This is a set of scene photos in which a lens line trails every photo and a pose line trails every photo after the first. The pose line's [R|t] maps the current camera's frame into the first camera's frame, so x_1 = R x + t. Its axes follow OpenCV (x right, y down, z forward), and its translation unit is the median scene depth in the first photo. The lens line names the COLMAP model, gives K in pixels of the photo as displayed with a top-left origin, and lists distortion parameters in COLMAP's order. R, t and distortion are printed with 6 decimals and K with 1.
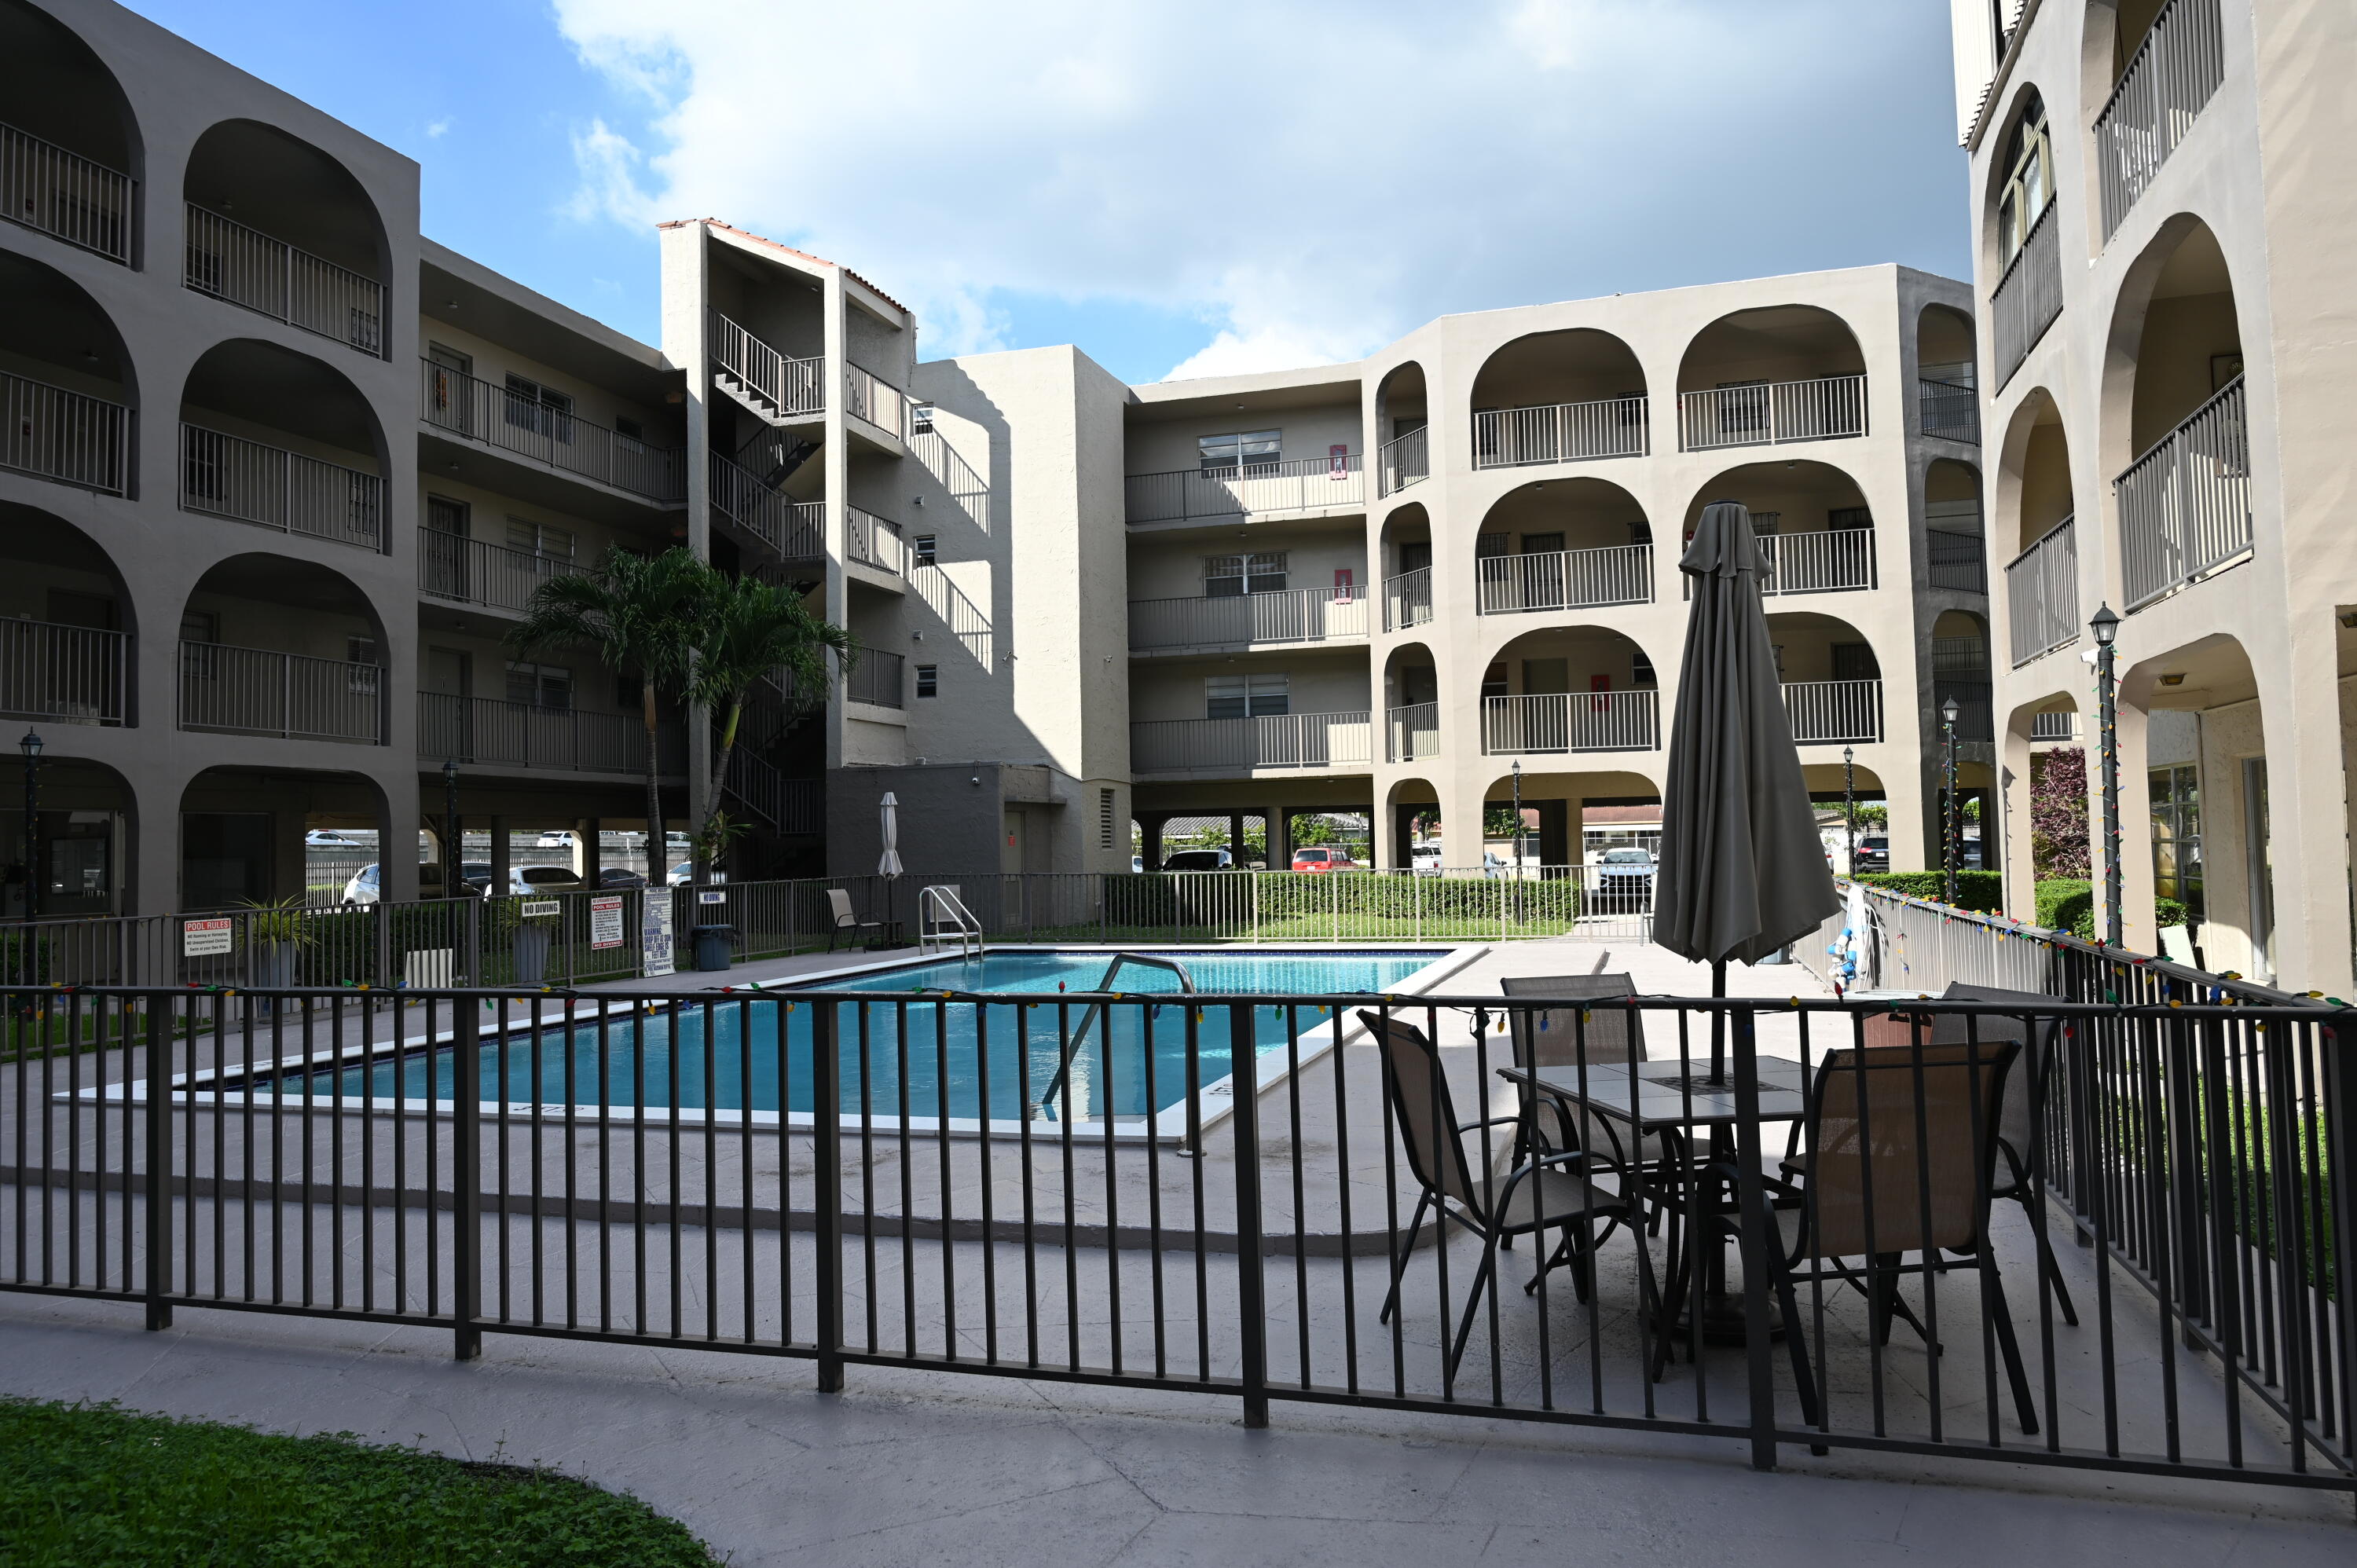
lens RADIAL K [[1595.0, 0, 1178.5], [0, 1595.0, 784.0], [0, 0, 1]] dist [0.003799, 0.001712]
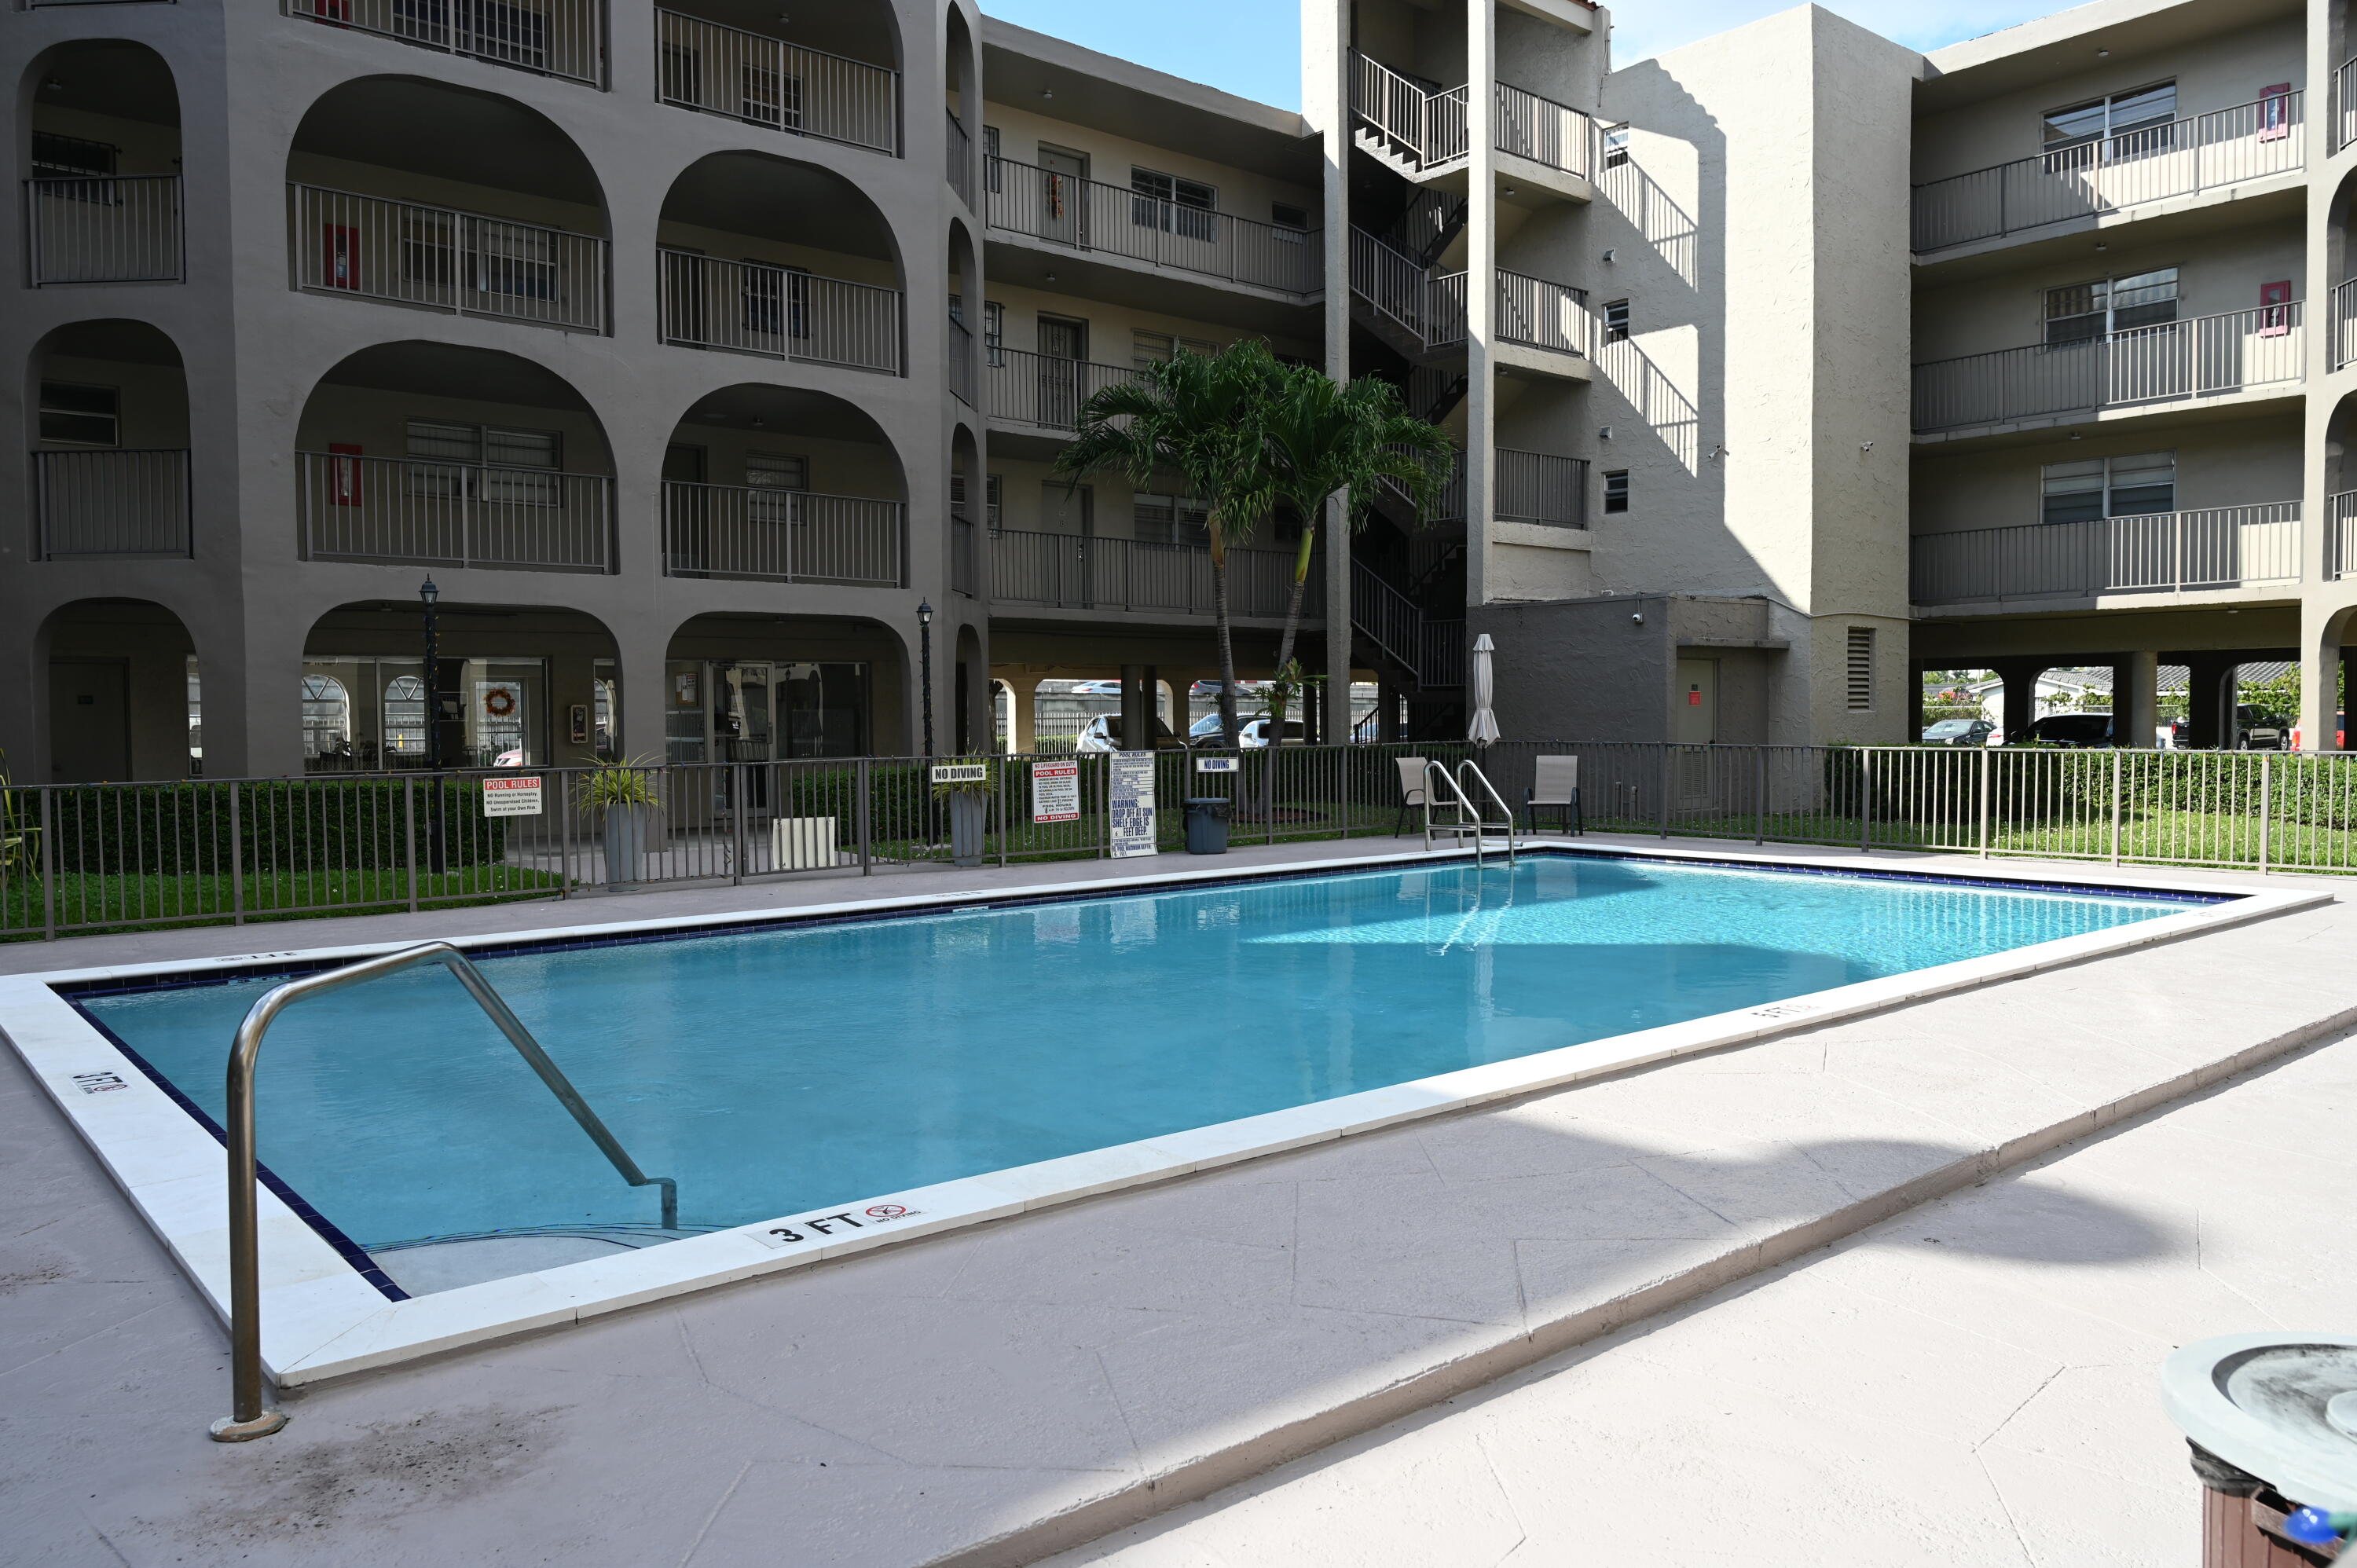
lens RADIAL K [[1680.4, 0, 1178.5], [0, 1680.4, 784.0], [0, 0, 1]] dist [-0.006147, -0.000344]
pose [[0.839652, 0.036825, -0.541874, 0.117114], [0.011855, 0.996218, 0.086071, 0.004867], [0.542995, -0.078694, 0.836041, 0.196112]]
